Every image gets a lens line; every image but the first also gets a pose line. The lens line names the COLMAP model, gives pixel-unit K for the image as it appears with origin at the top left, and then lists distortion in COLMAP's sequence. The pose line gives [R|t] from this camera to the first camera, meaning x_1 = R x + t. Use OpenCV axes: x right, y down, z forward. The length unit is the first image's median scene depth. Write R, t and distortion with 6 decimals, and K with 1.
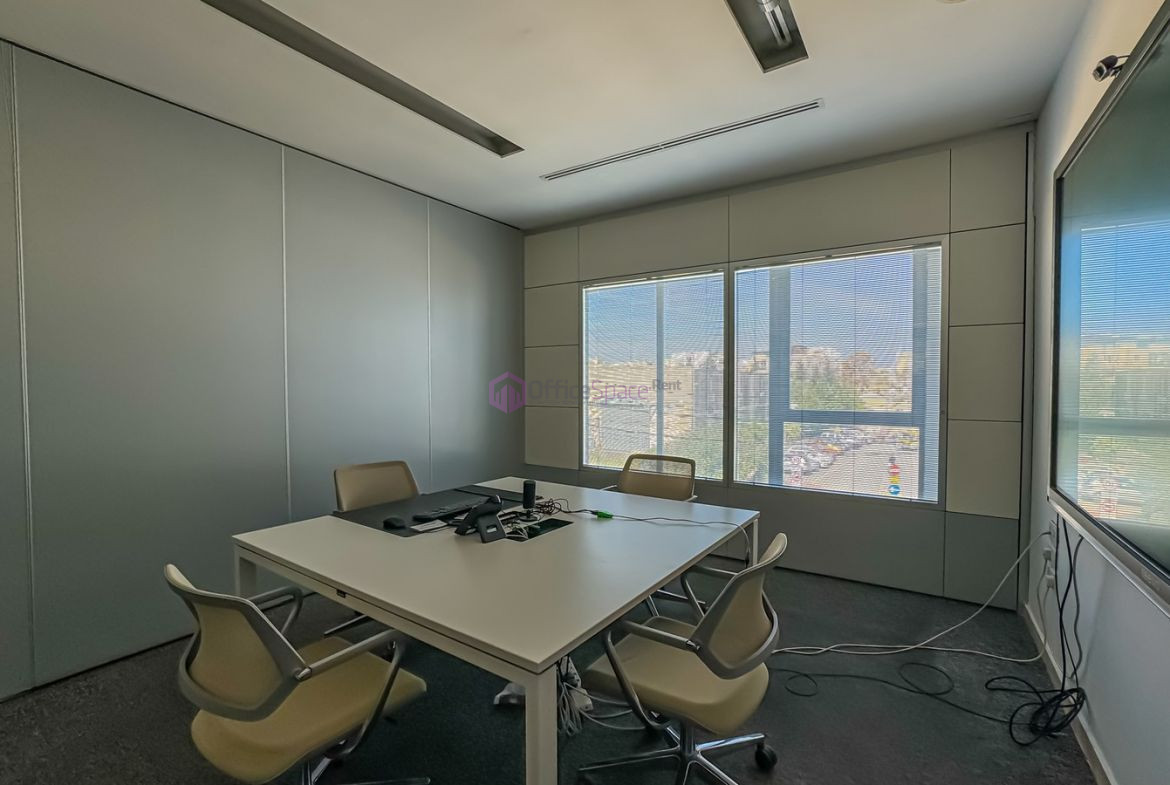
lens RADIAL K [[499.8, 0, 580.4], [0, 499.8, 394.8], [0, 0, 1]] dist [-0.003405, -0.000417]
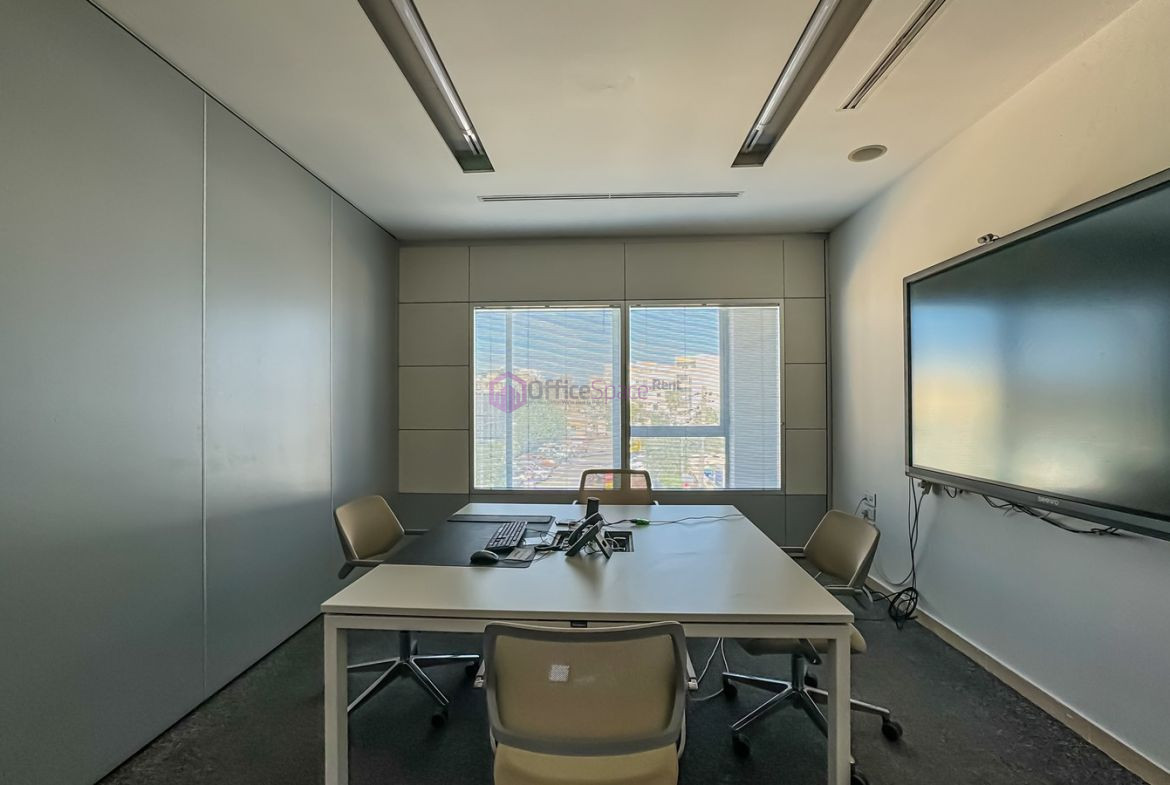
lens RADIAL K [[499.8, 0, 580.4], [0, 499.8, 394.8], [0, 0, 1]] dist [-0.003405, -0.000417]
pose [[0.861546, 0.004351, 0.507661, -0.432390], [0.017027, 0.999153, -0.037461, -0.003636], [-0.507394, 0.040918, 0.860742, 0.065186]]
